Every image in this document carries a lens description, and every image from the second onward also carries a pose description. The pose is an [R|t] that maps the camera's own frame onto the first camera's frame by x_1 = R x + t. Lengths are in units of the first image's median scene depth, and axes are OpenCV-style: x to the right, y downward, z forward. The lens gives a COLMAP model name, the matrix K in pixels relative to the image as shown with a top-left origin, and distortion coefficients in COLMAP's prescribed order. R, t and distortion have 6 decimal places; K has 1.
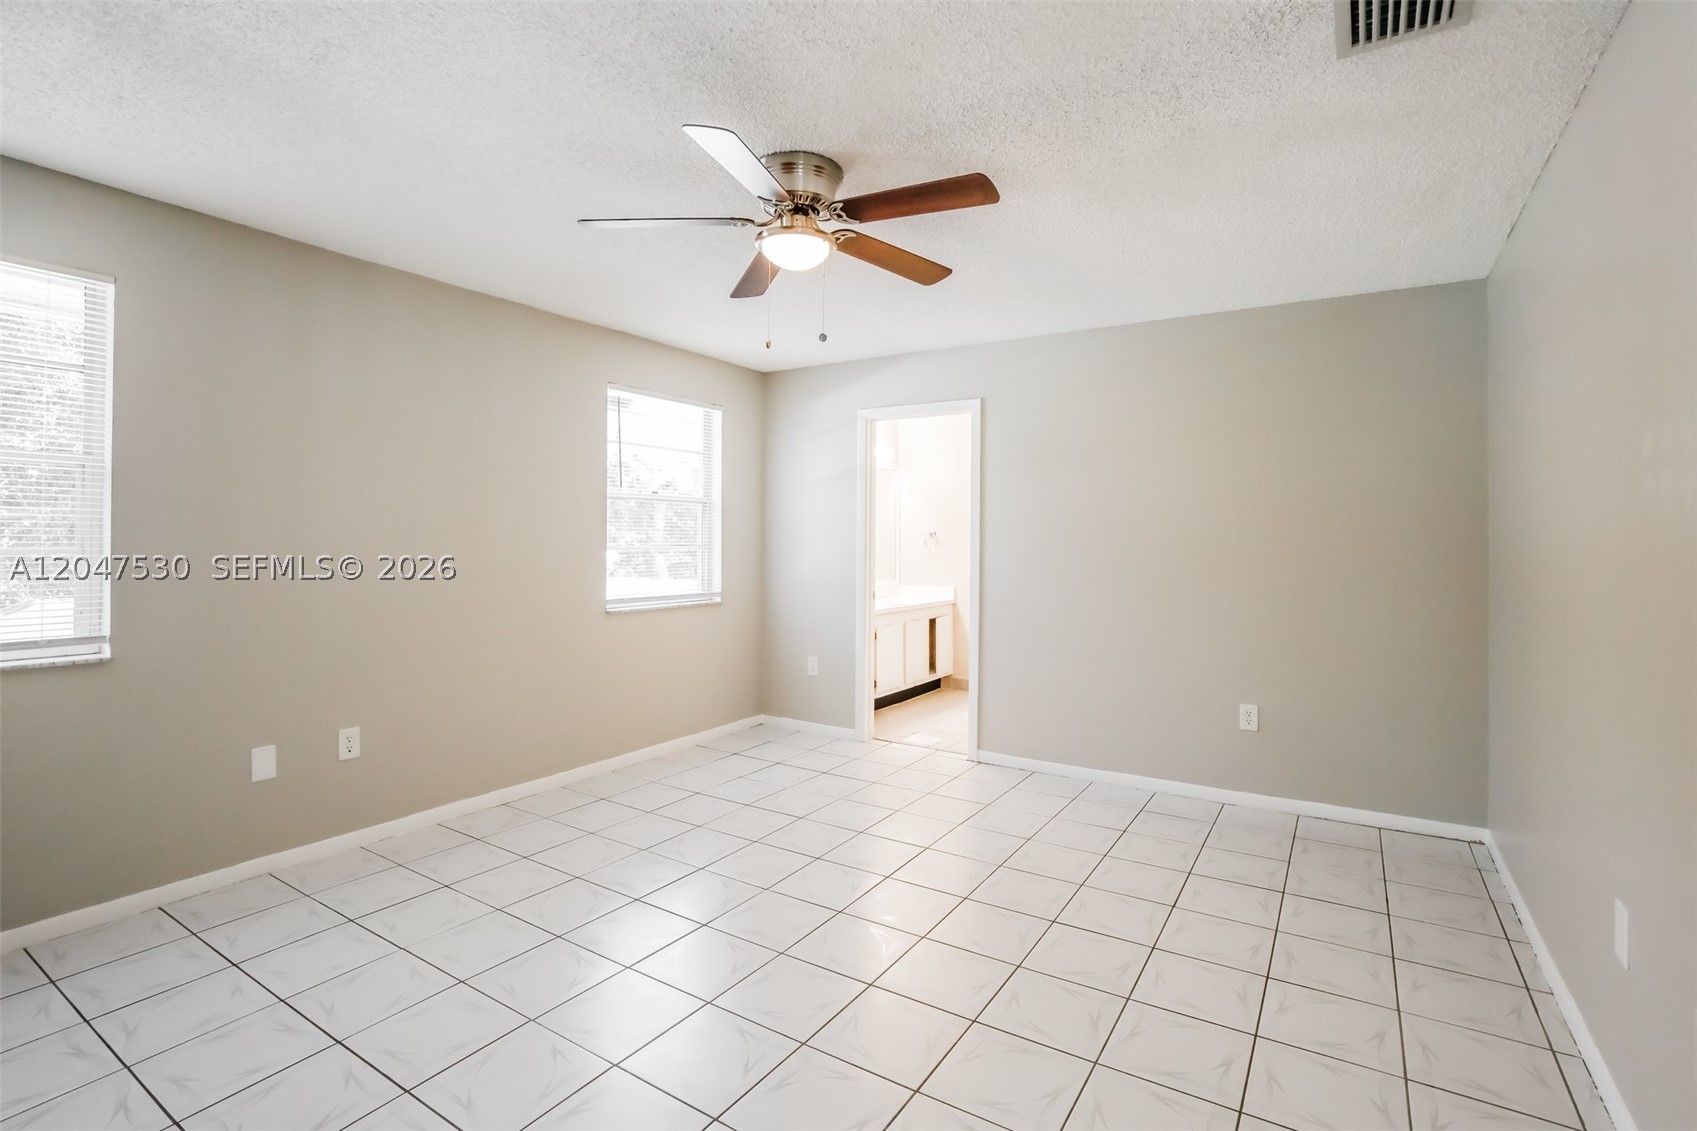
lens RADIAL K [[773.0, 0, 851.6], [0, 773.0, 532.3], [0, 0, 1]] dist [0.001099, 0.000428]
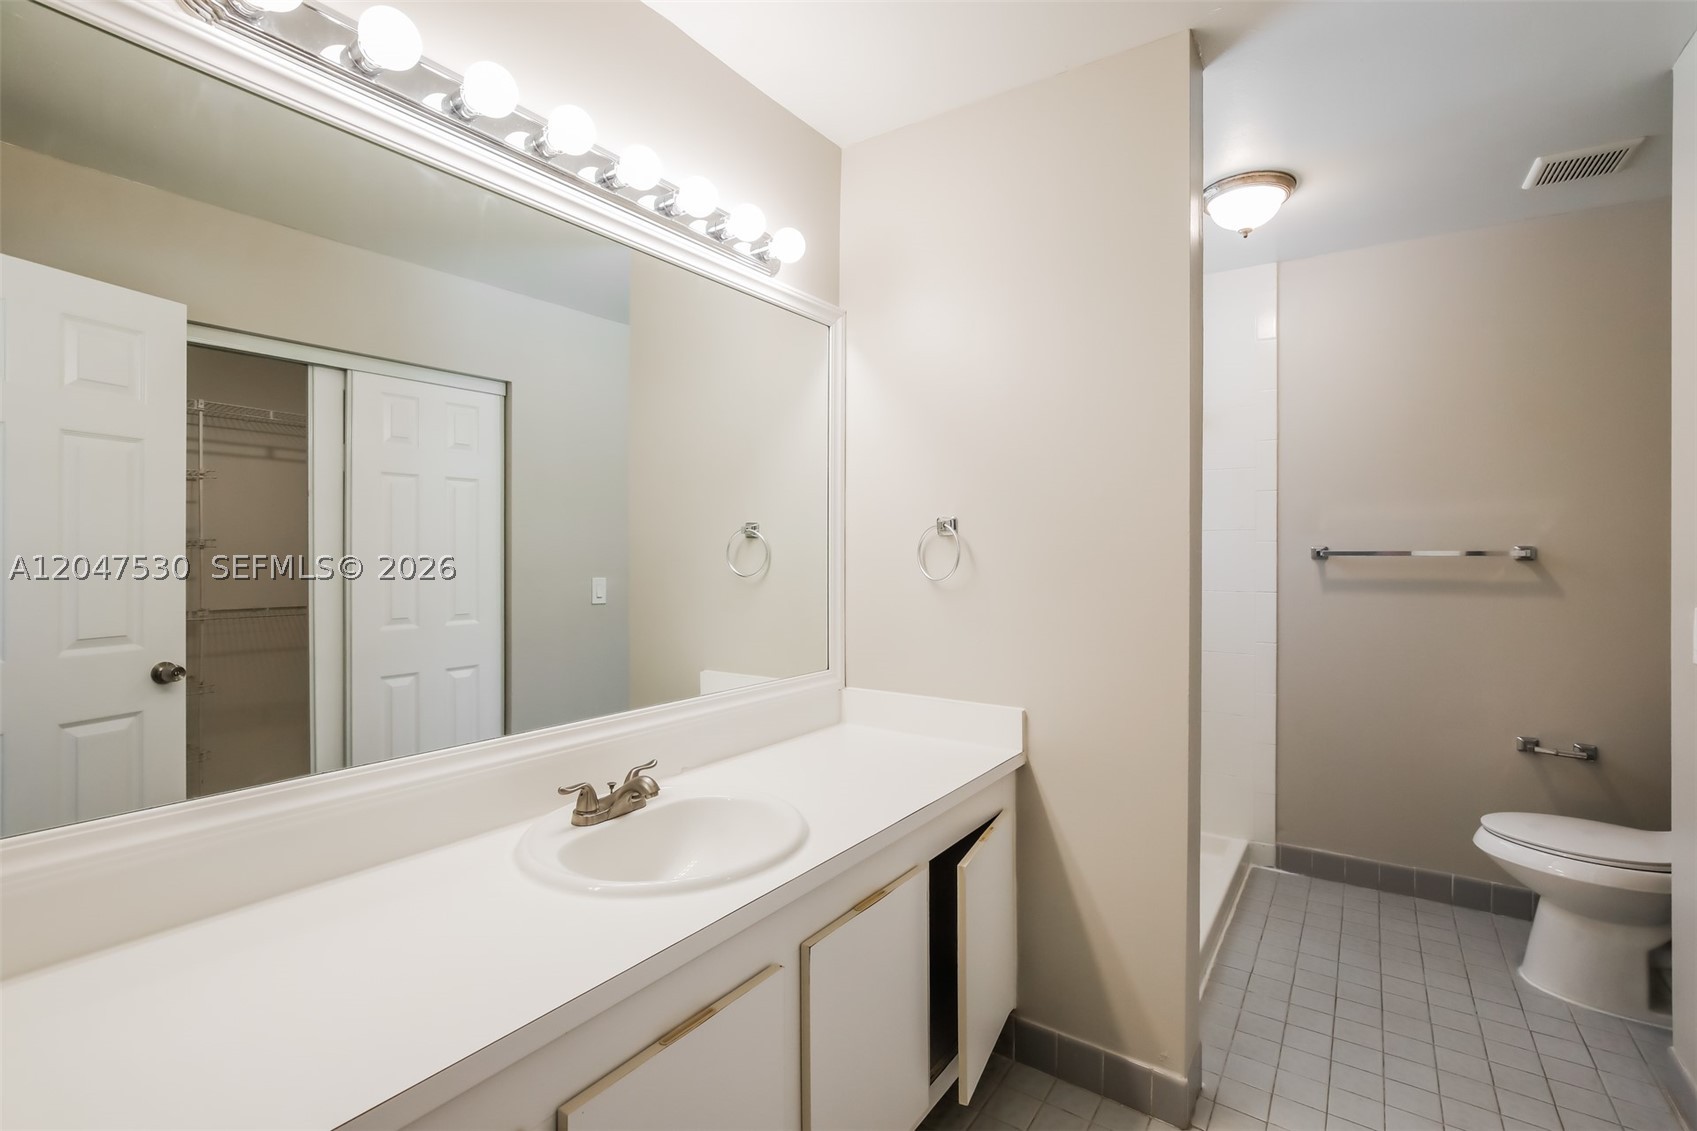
lens RADIAL K [[773.0, 0, 851.6], [0, 773.0, 532.3], [0, 0, 1]] dist [0.001099, 0.000428]
pose [[0.999925, 0.002741, -0.011939, 0.109845], [-0.002835, 0.999965, -0.007895, 0.011204], [0.011917, 0.007928, 0.999898, 1.073491]]
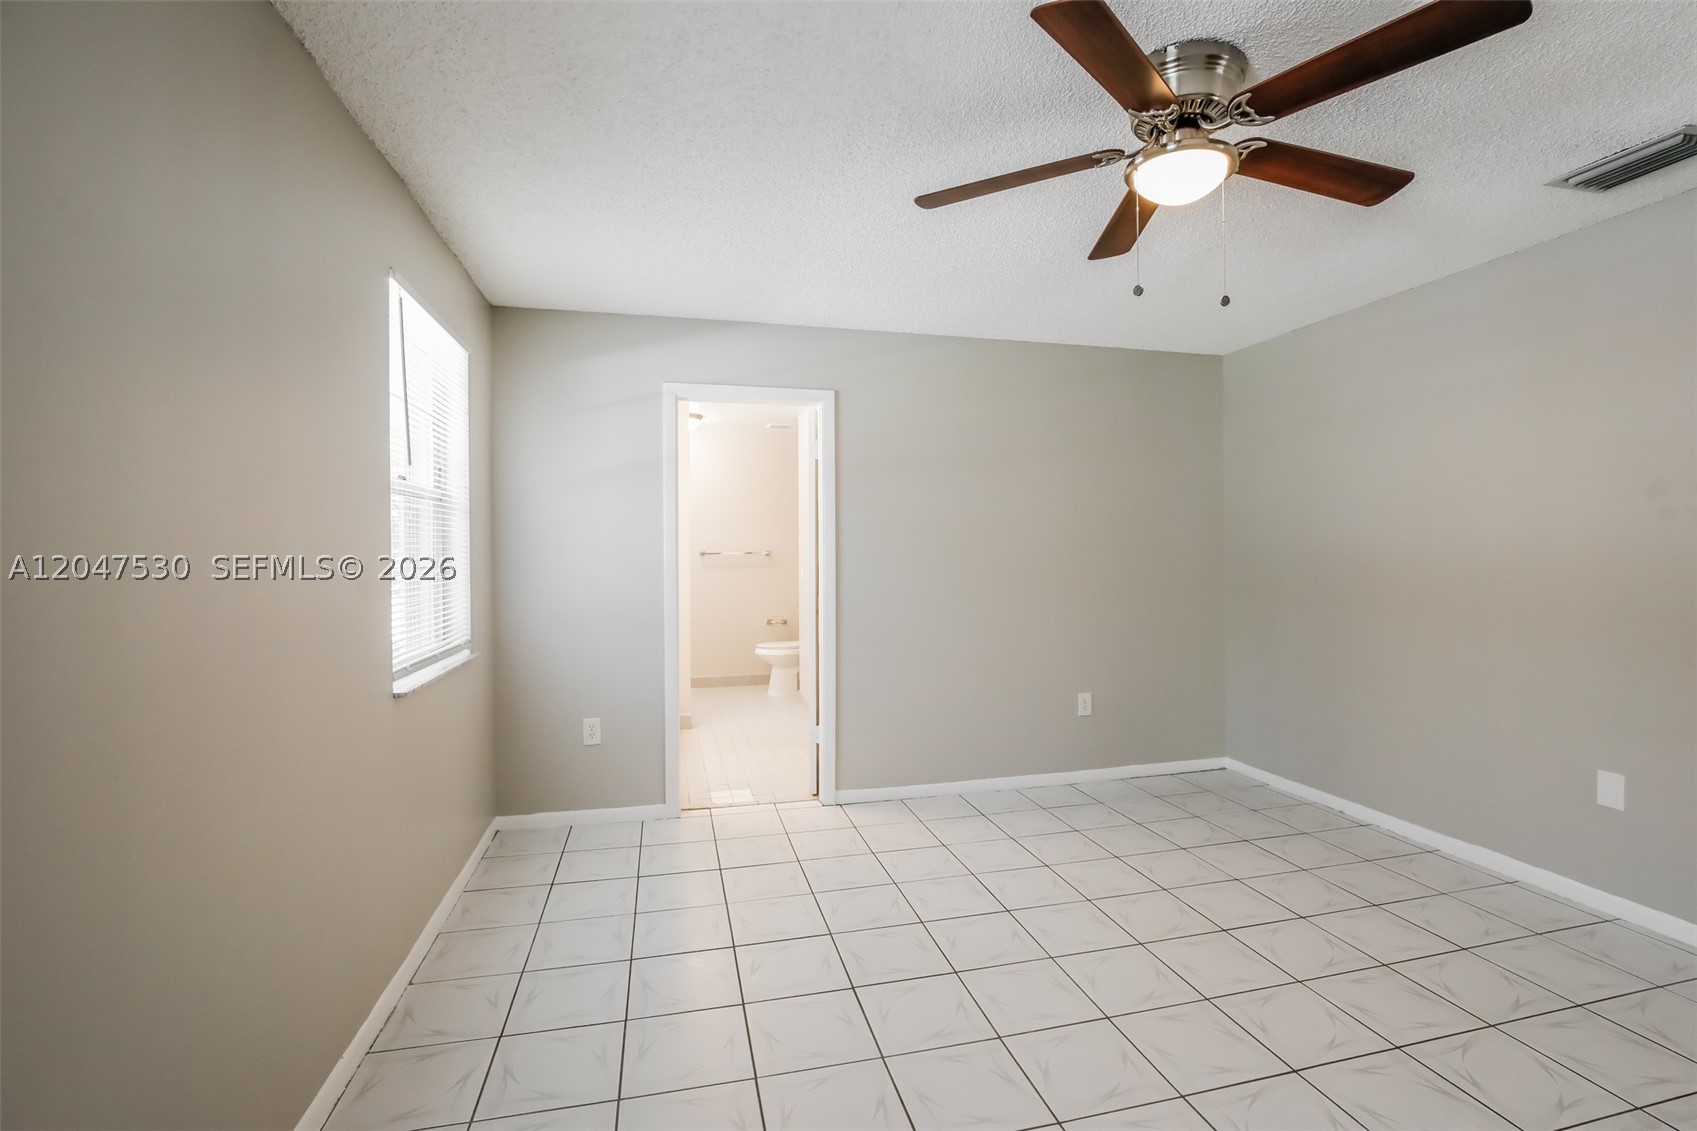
lens RADIAL K [[774.6, 0, 853.7], [0, 774.6, 547.2], [0, 0, 1]] dist [-0.013039, -0.000039]
pose [[0.695956, -0.006758, 0.718053, -0.451764], [0.003393, 0.999976, 0.006122, -0.000710], [-0.718076, -0.001824, 0.695962, 0.375827]]
